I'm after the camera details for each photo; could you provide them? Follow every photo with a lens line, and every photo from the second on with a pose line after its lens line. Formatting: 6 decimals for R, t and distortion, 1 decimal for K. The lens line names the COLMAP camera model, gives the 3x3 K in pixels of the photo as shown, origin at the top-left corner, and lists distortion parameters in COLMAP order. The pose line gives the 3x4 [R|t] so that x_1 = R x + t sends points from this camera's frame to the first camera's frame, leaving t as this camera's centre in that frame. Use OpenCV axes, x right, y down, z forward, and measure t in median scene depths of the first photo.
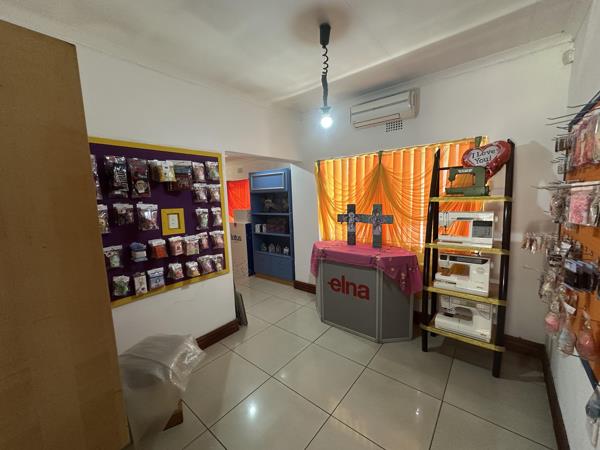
lens RADIAL K [[242.2, 0, 301.4], [0, 242.2, 225.4], [0, 0, 1]] dist [-0.001344, -0.000335]
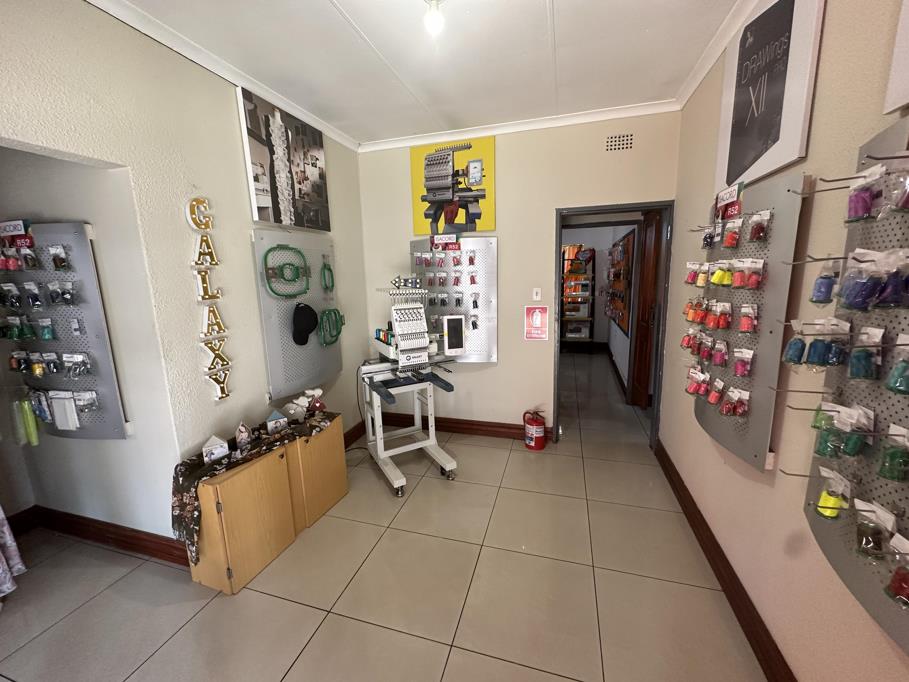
lens RADIAL K [[366.9, 0, 454.3], [0, 366.9, 339.6], [0, 0, 1]] dist [-0.001344, -0.000335]
pose [[0.924199, -0.055329, 0.377883, -1.602581], [0.042262, 0.998190, 0.042791, 0.281186], [-0.379567, -0.023577, 0.924864, -1.618335]]
